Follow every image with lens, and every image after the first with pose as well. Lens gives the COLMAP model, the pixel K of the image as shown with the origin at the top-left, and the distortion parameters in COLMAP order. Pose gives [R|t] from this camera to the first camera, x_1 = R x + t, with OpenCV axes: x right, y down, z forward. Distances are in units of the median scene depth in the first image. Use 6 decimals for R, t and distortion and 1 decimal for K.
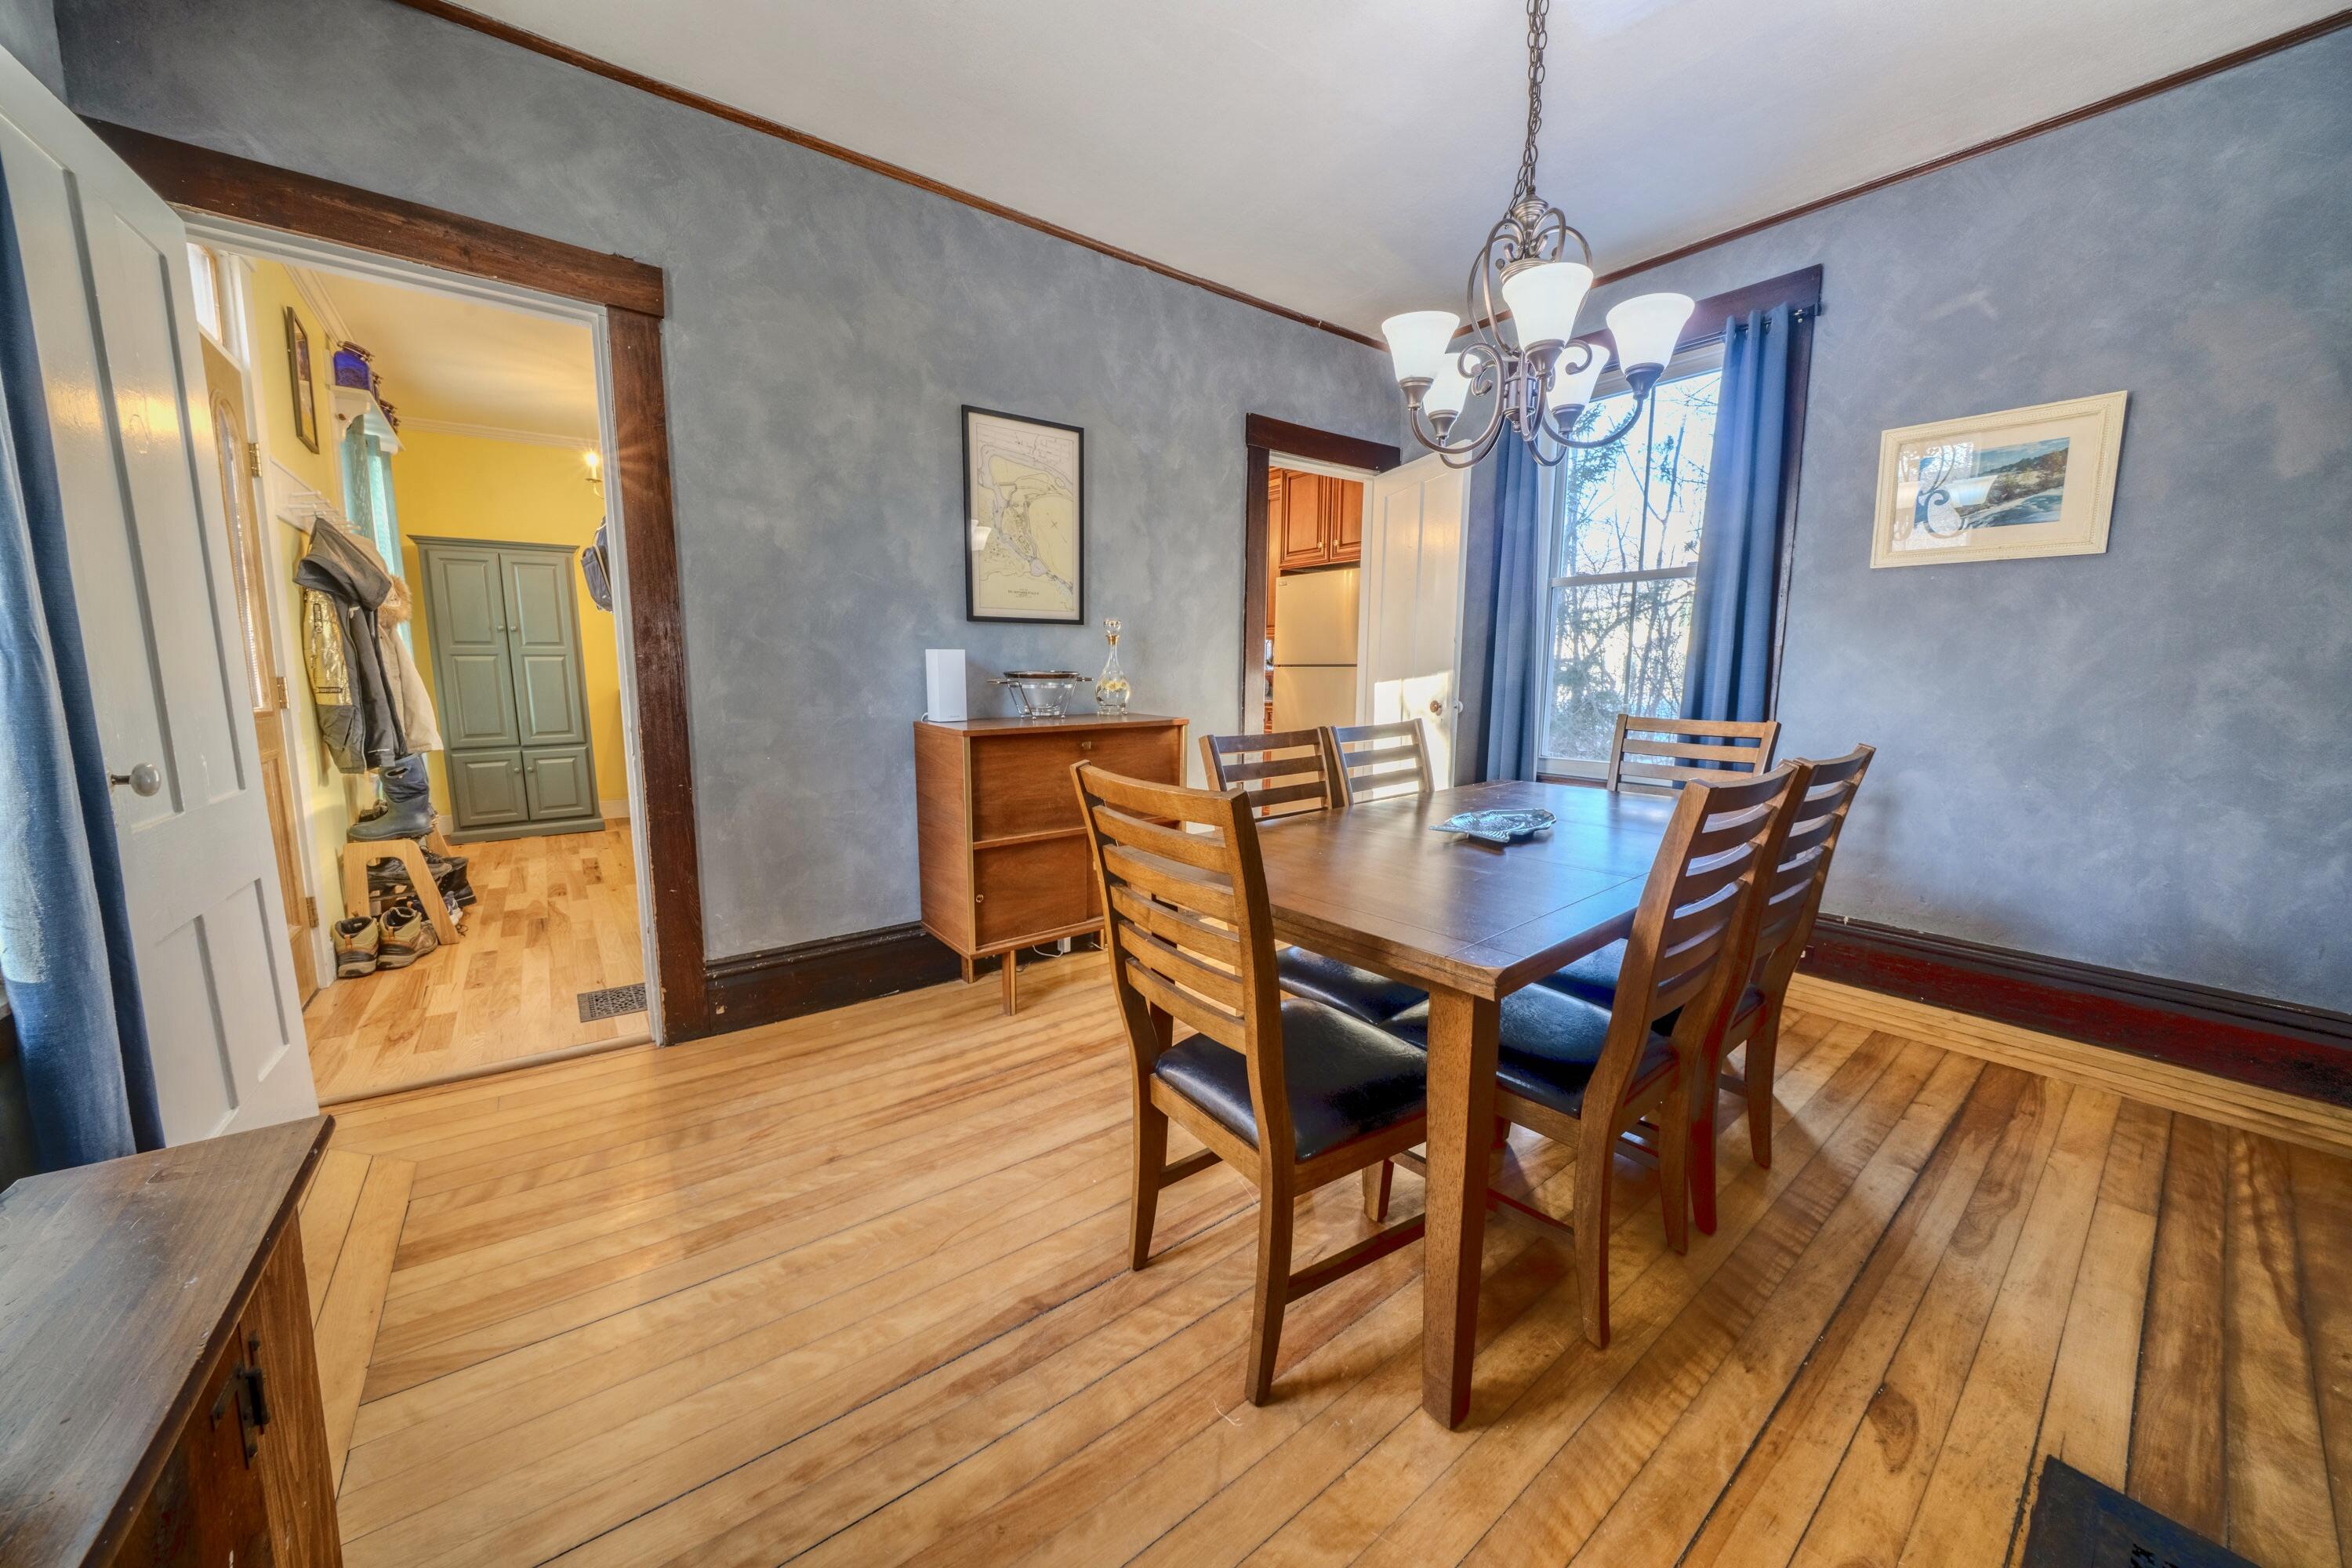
lens RADIAL K [[818.4, 0, 1161.2], [0, 818.4, 781.3], [0, 0, 1]] dist [-0.017854, 0.000086]
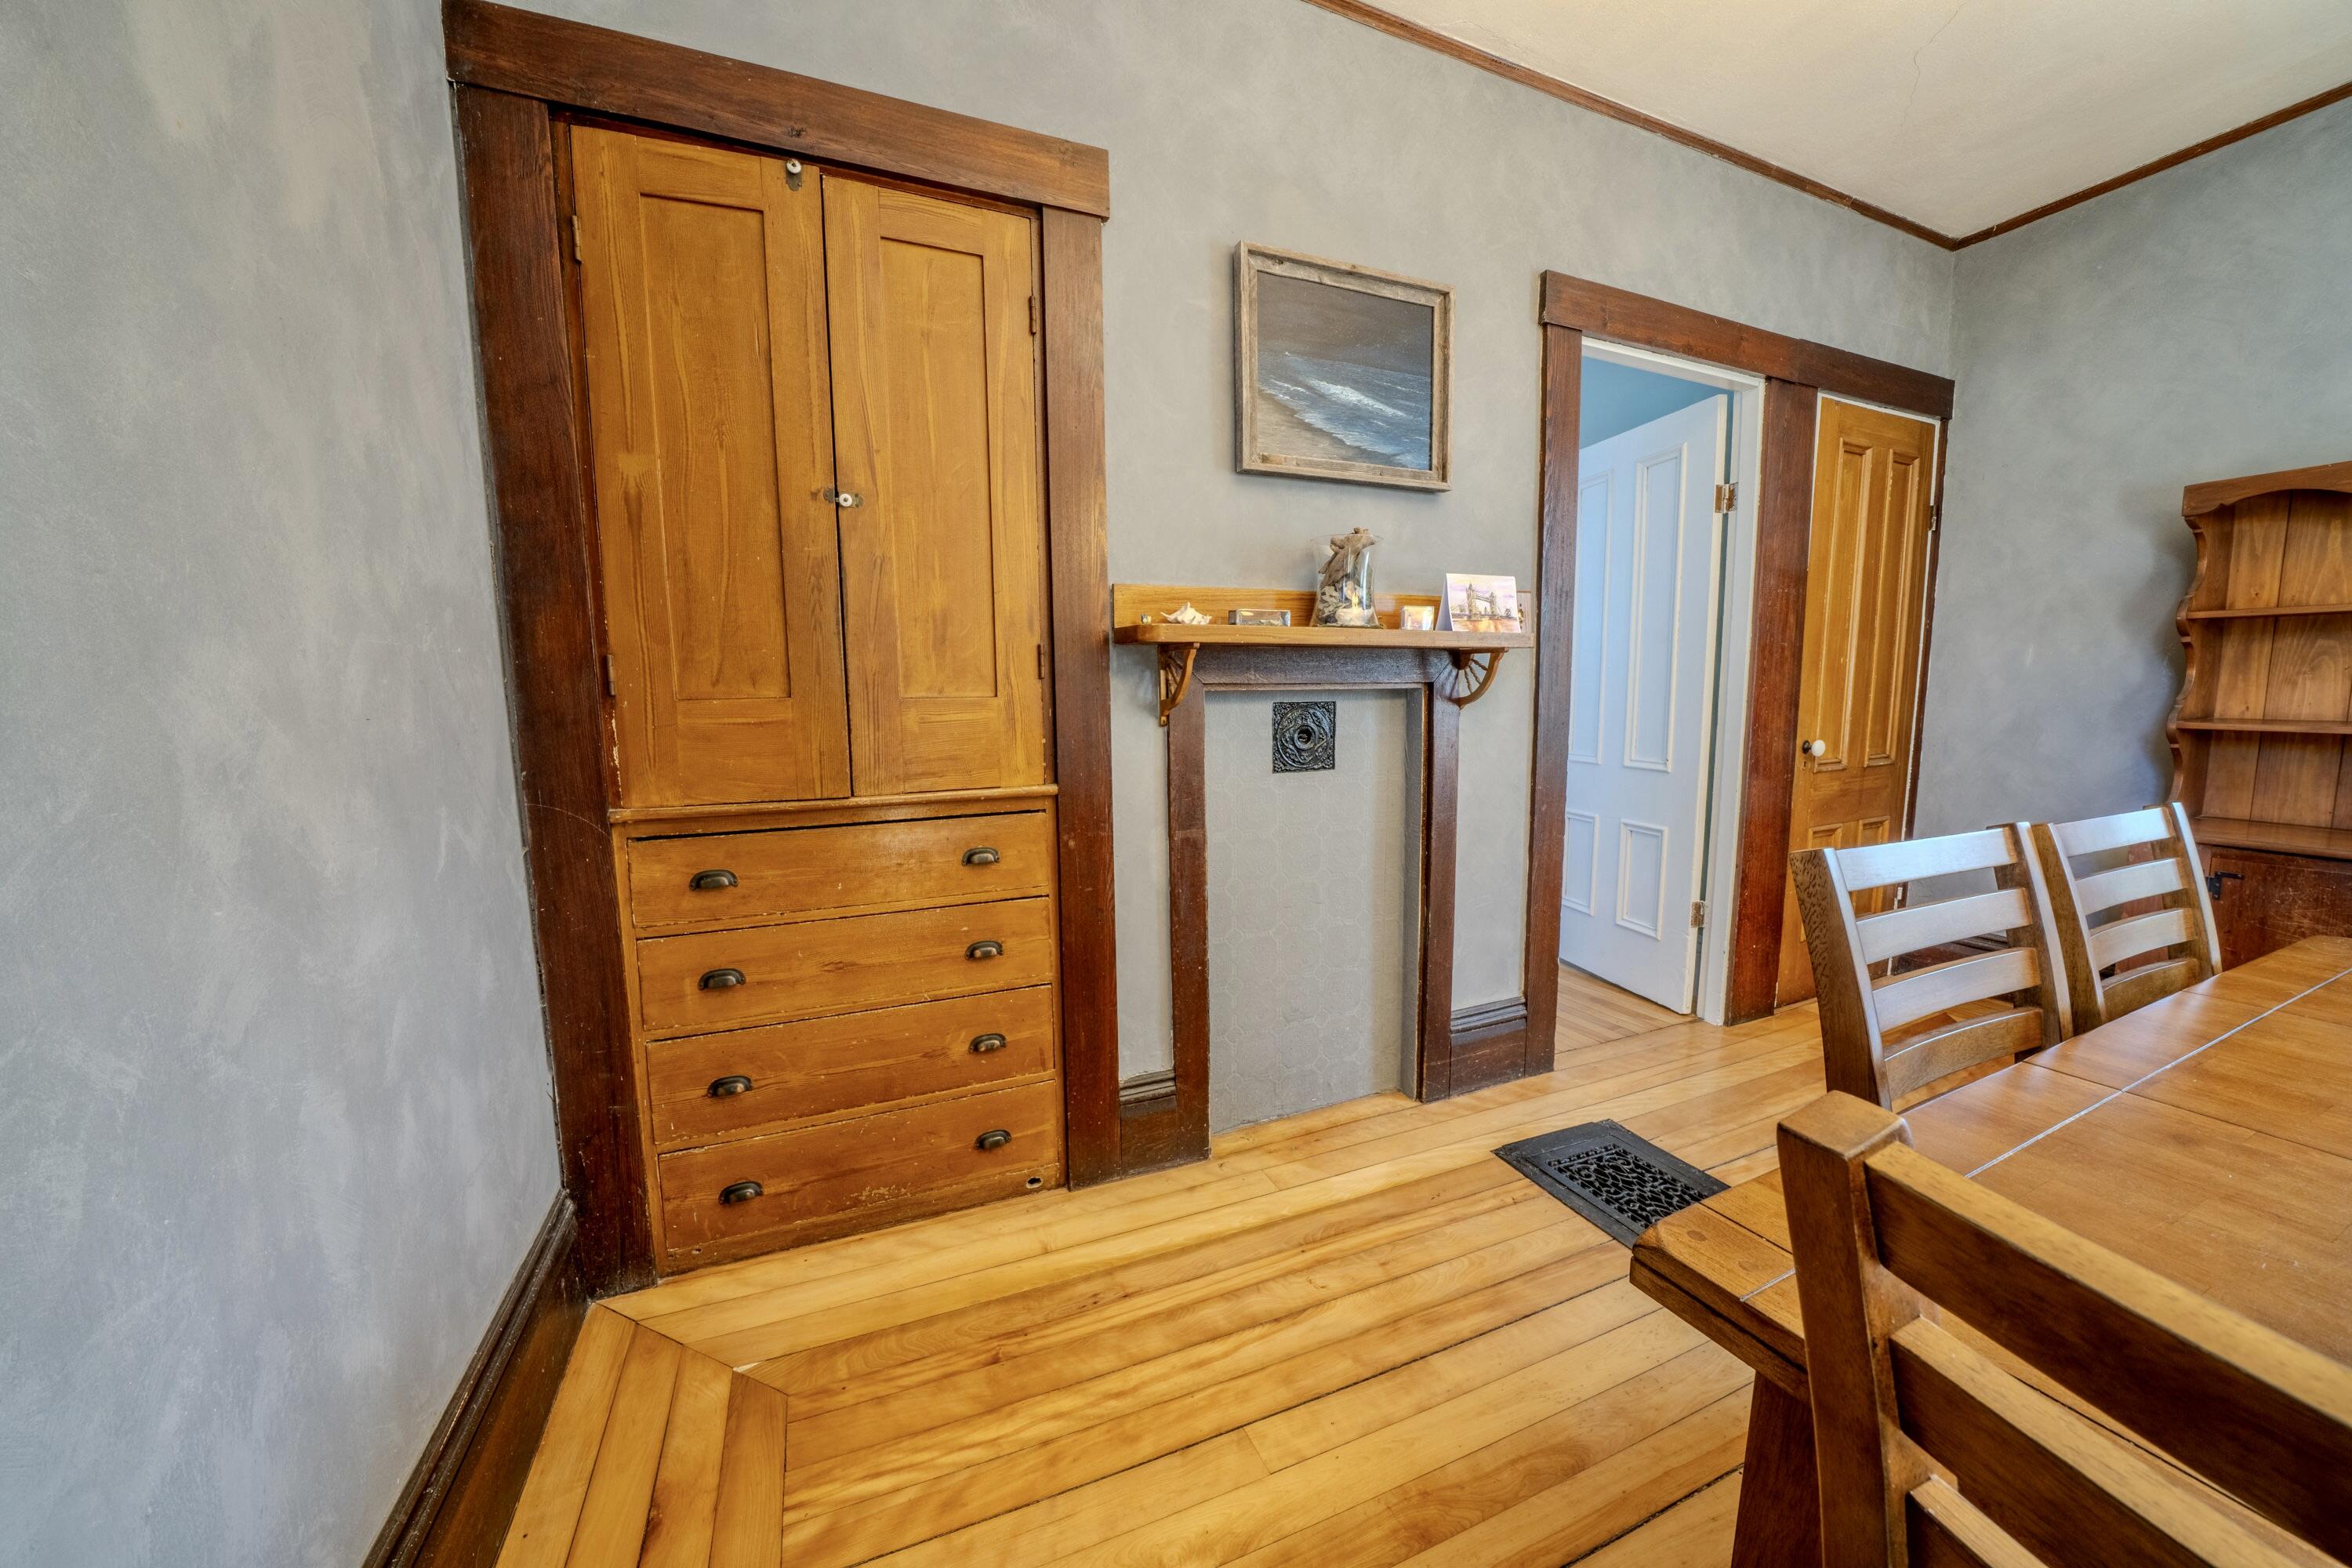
lens RADIAL K [[818.4, 0, 1161.2], [0, 818.4, 781.3], [0, 0, 1]] dist [-0.017854, 0.000086]
pose [[-0.965544, -0.022924, 0.259227, 0.793624], [0.042820, 0.968541, 0.245142, -0.158286], [-0.256691, 0.247795, -0.934188, 1.099682]]
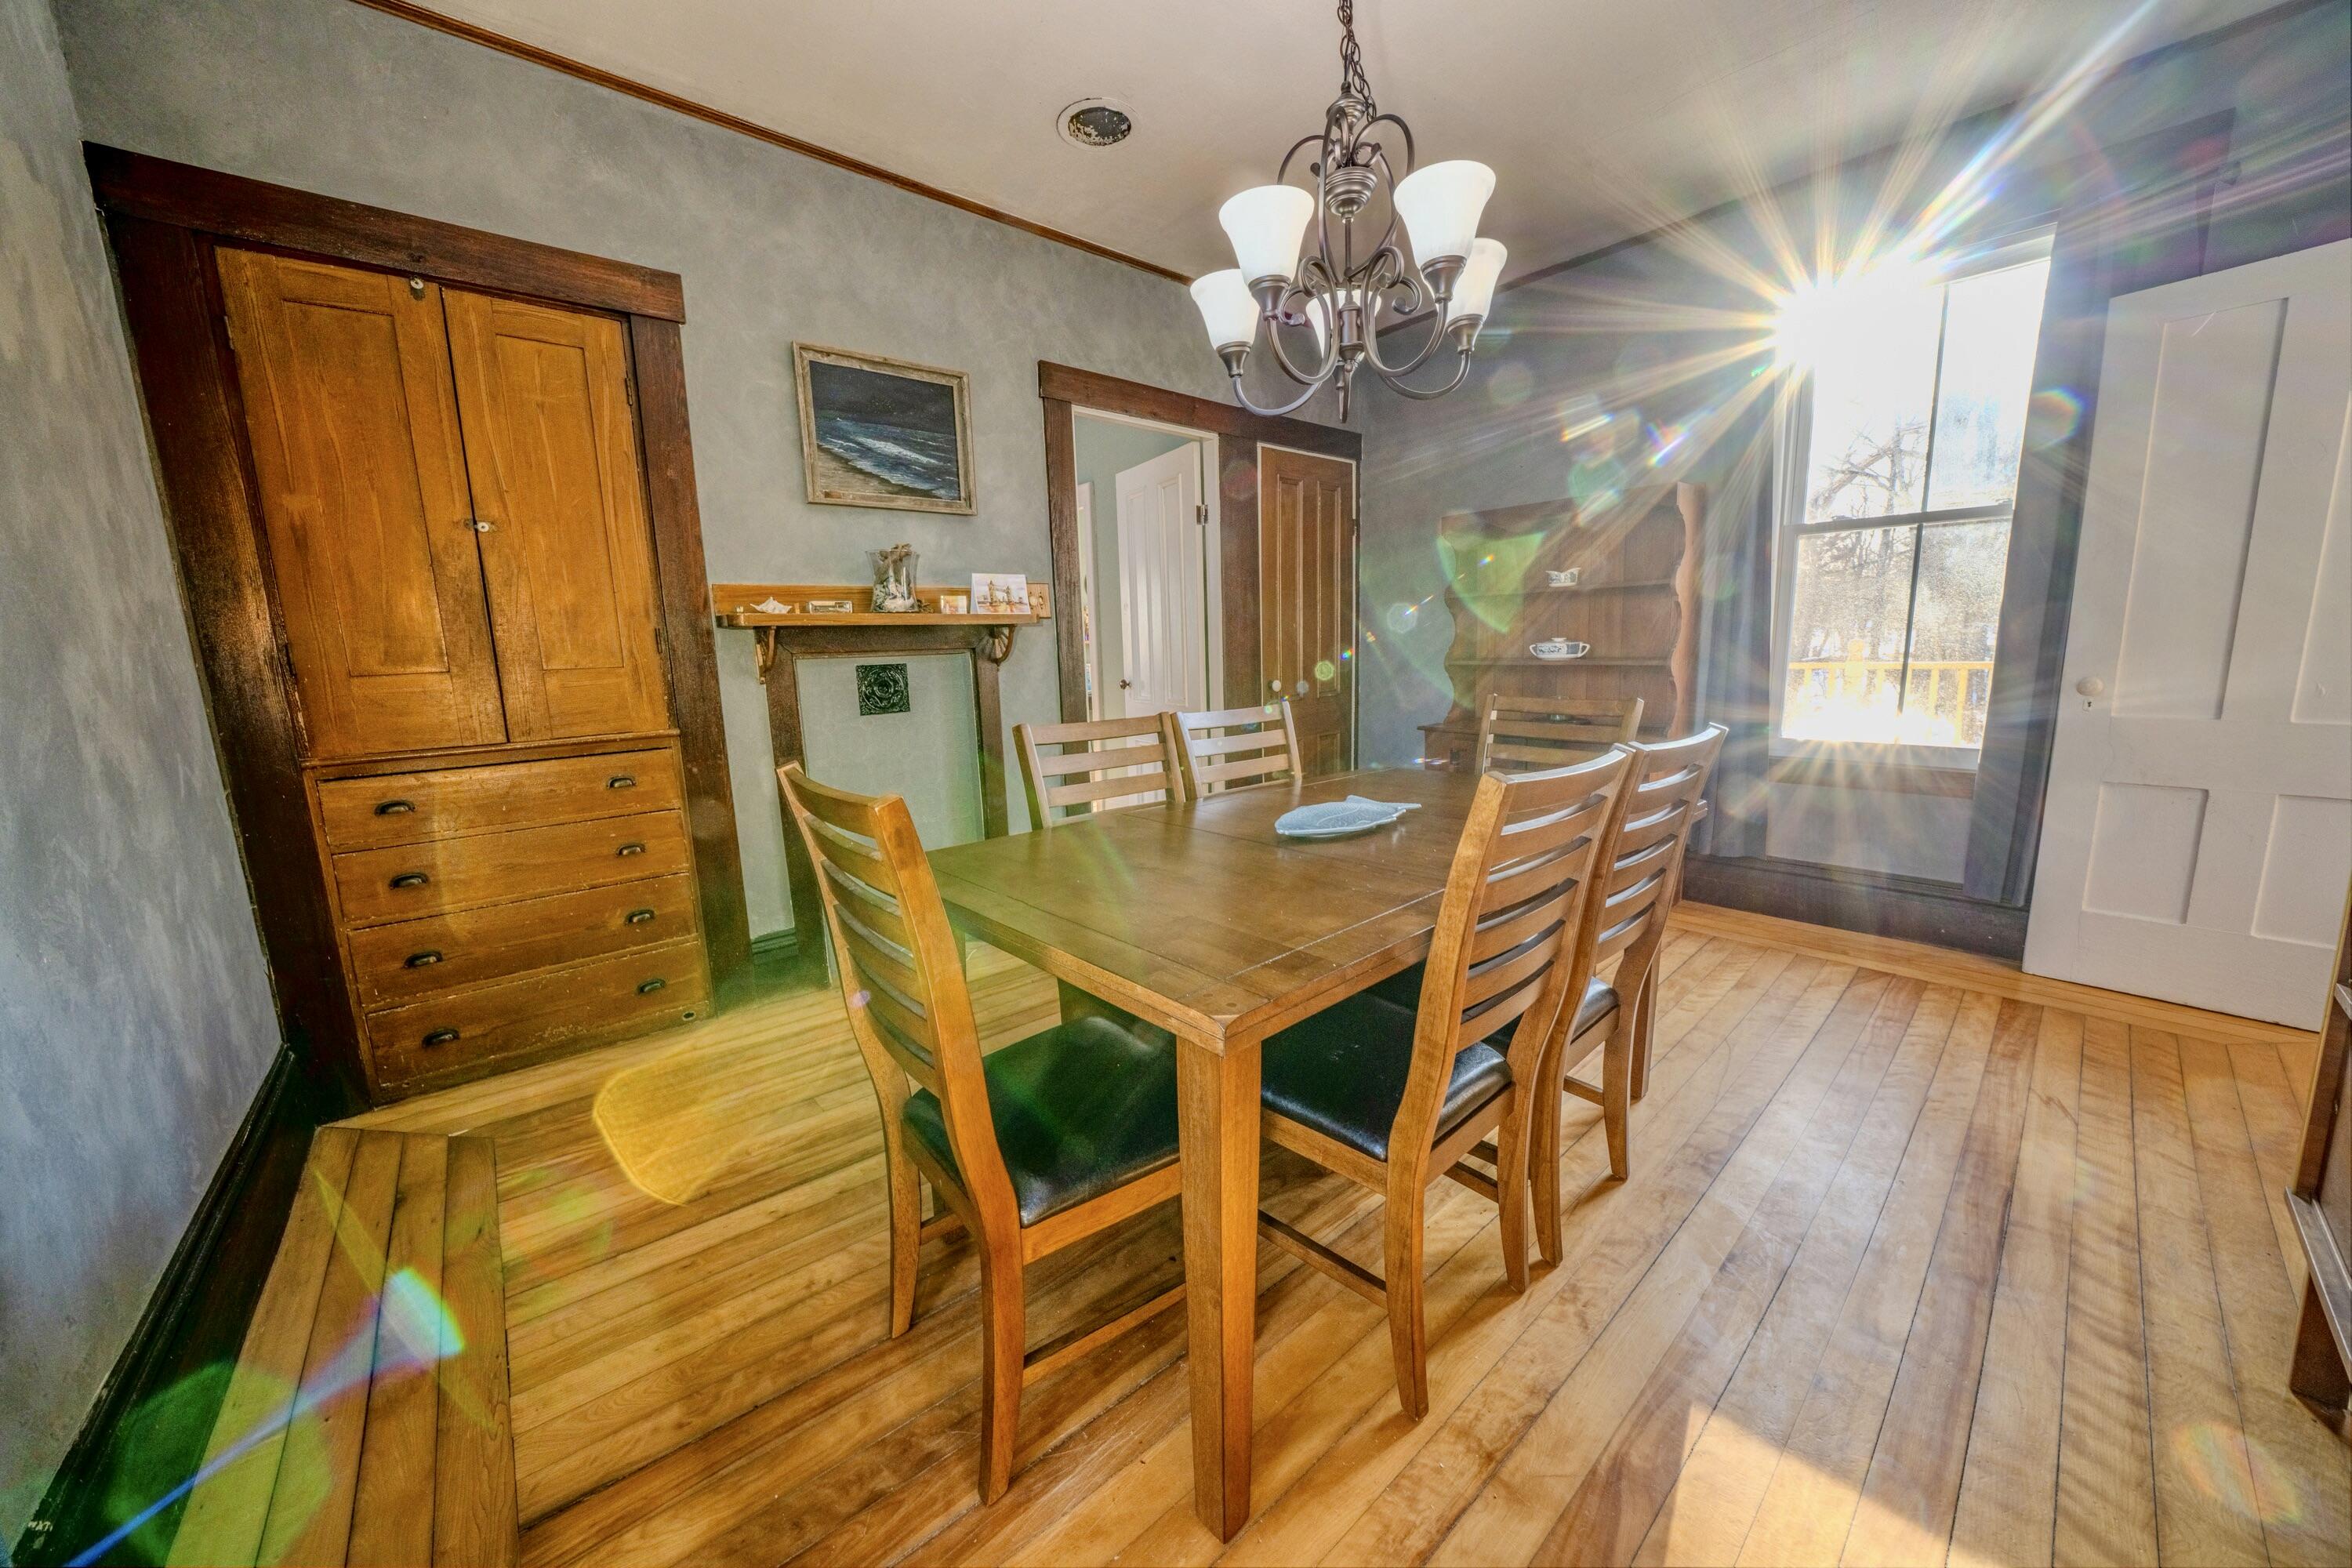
lens RADIAL K [[825.2, 0, 1161.1], [0, 825.2, 780.7], [0, 0, 1]] dist [-0.020634, 0.002196]
pose [[-0.998523, 0.035575, -0.041054, 0.513147], [0.021914, 0.955306, 0.294807, -0.207670], [0.049707, 0.293472, -0.954675, 1.473249]]
